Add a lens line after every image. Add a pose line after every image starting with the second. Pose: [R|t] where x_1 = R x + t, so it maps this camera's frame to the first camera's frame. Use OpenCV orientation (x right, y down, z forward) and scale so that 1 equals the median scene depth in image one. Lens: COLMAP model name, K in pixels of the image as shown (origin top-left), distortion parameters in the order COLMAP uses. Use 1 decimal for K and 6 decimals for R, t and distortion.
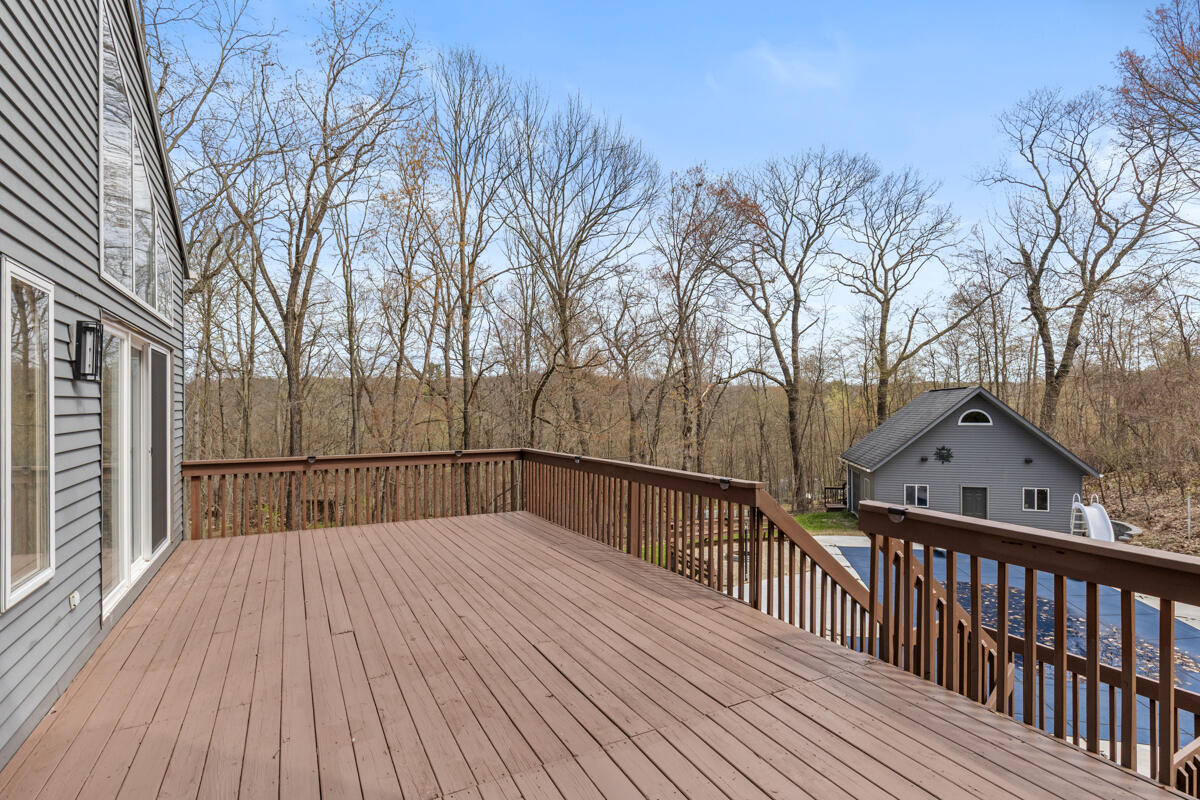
lens RADIAL K [[589.3, 0, 597.9], [0, 589.3, 406.0], [0, 0, 1]] dist [-0.004254, -0.001238]
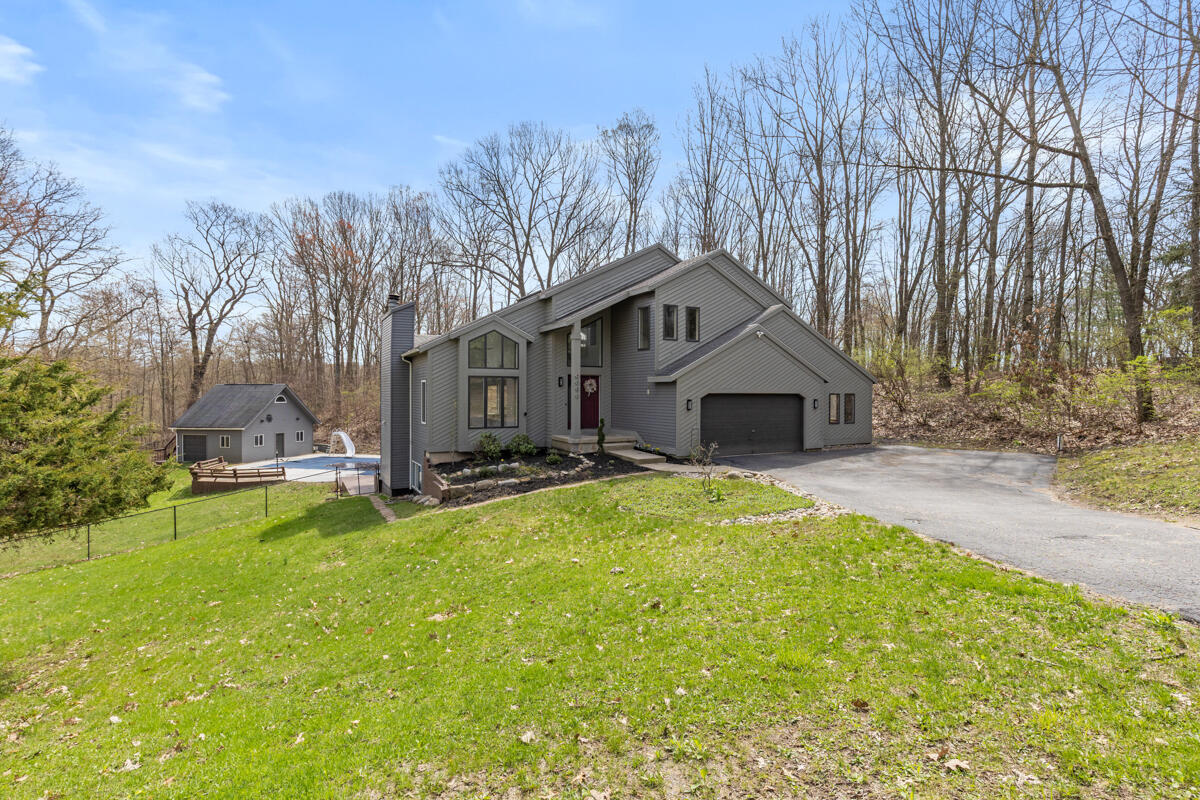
lens RADIAL K [[588.3, 0, 597.4], [0, 588.3, 400.2], [0, 0, 1]] dist [-0.000214, 0.000458]
pose [[0.021279, -0.019986, 0.999574, -0.661053], [-0.007968, 0.999765, 0.020160, -0.012627], [-0.999742, -0.008394, 0.021115, -0.068728]]
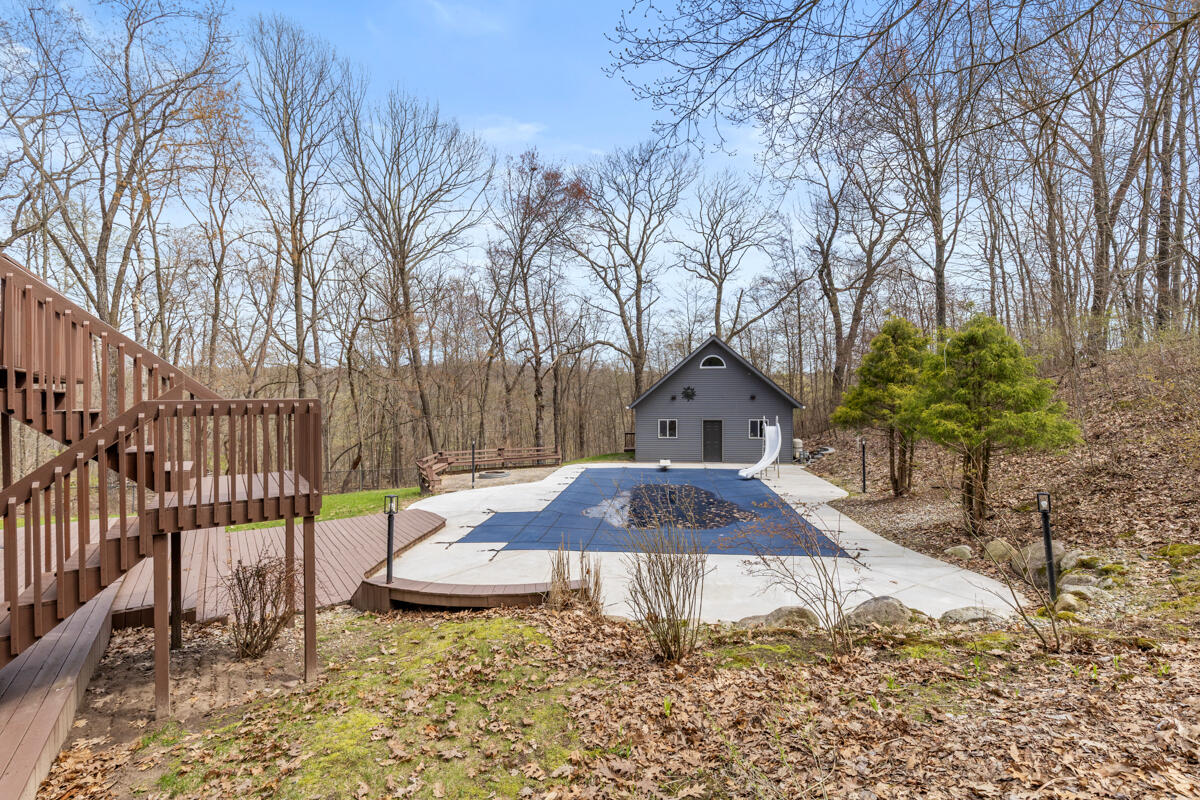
lens RADIAL K [[541.1, 0, 597.9], [0, 541.1, 405.3], [0, 0, 1]] dist [0.004309, 0.000263]
pose [[0.992613, -0.006609, 0.121142, 0.132151], [0.004367, 0.999814, 0.018760, 0.041391], [-0.121244, -0.018092, 0.992458, -0.032986]]
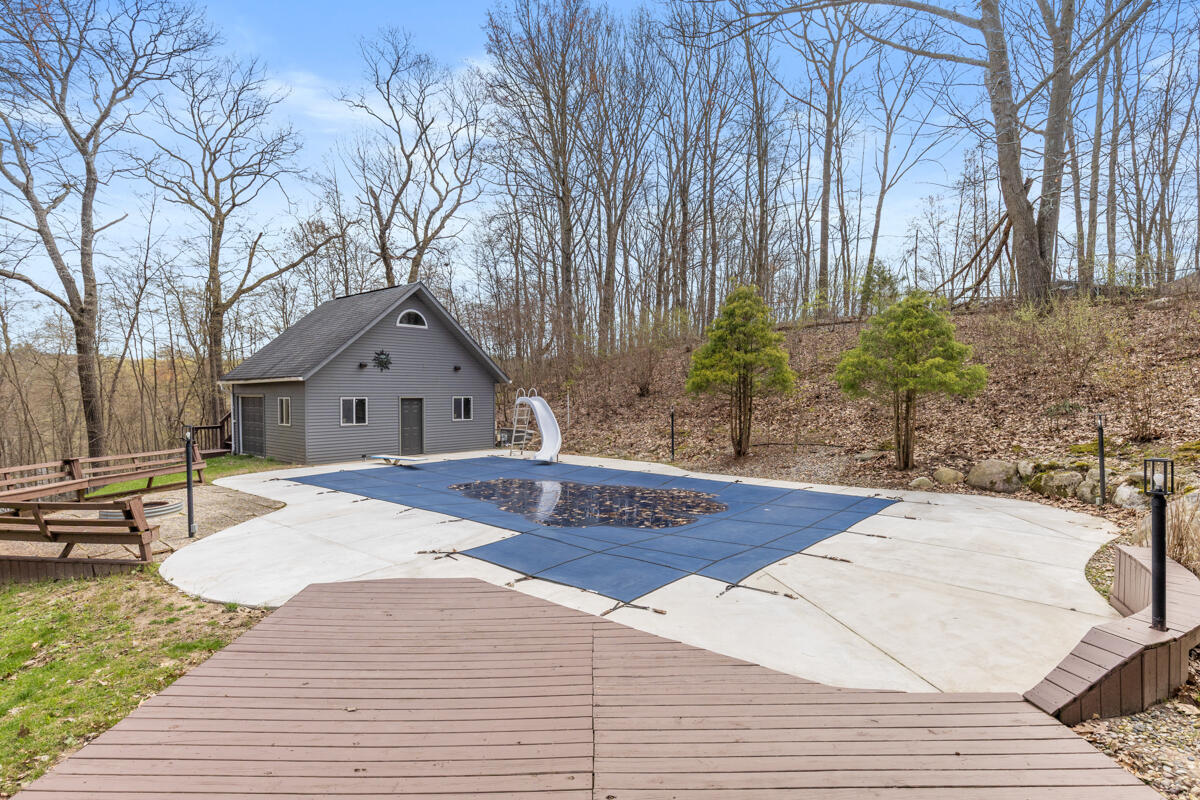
lens RADIAL K [[610.4, 0, 603.4], [0, 610.4, 404.0], [0, 0, 1]] dist [-0.000120, -0.000072]
pose [[0.457739, -0.021665, 0.888822, -0.019921], [-0.002182, 0.999673, 0.025491, 0.059291], [-0.889084, -0.013608, 0.457542, 0.157139]]
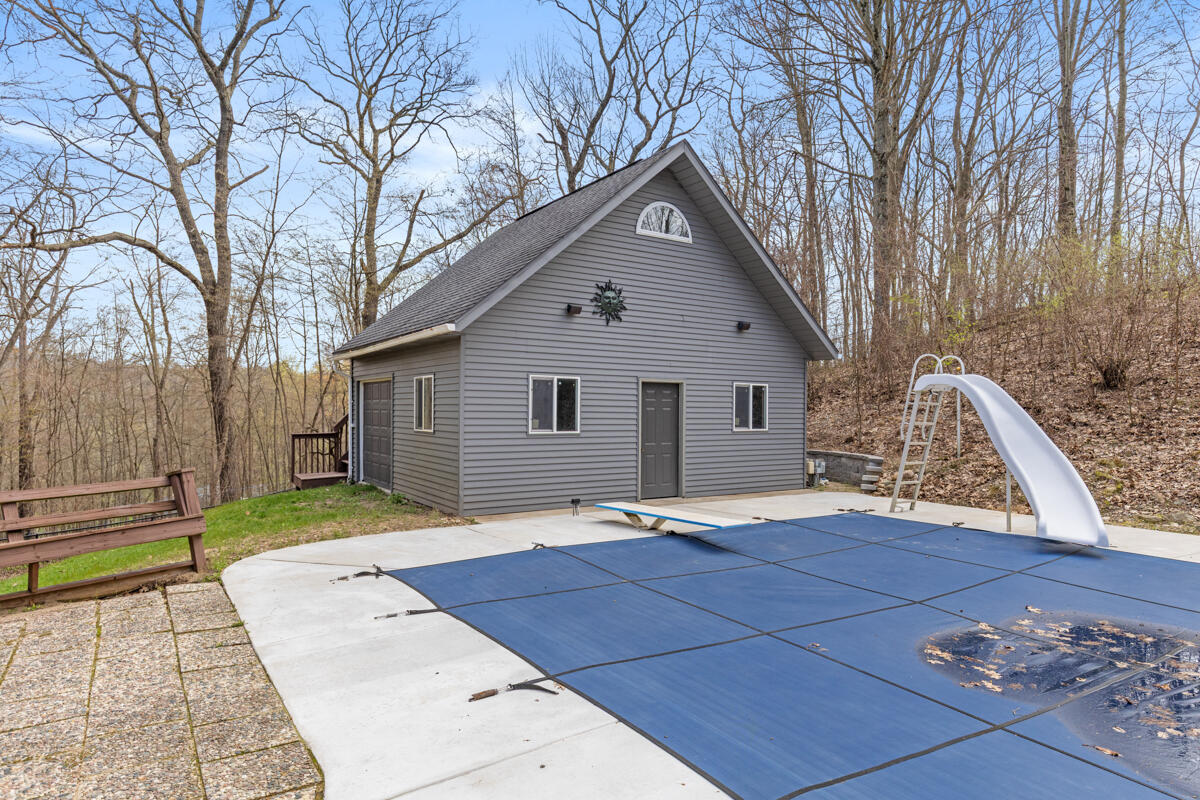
lens RADIAL K [[696.2, 0, 598.9], [0, 696.2, 403.5], [0, 0, 1]] dist [0.004084, -0.000701]
pose [[0.684056, 0.008882, 0.729376, 0.113656], [-0.009749, 0.999948, -0.003033, 0.074969], [-0.729365, -0.005036, 0.684106, 0.329190]]
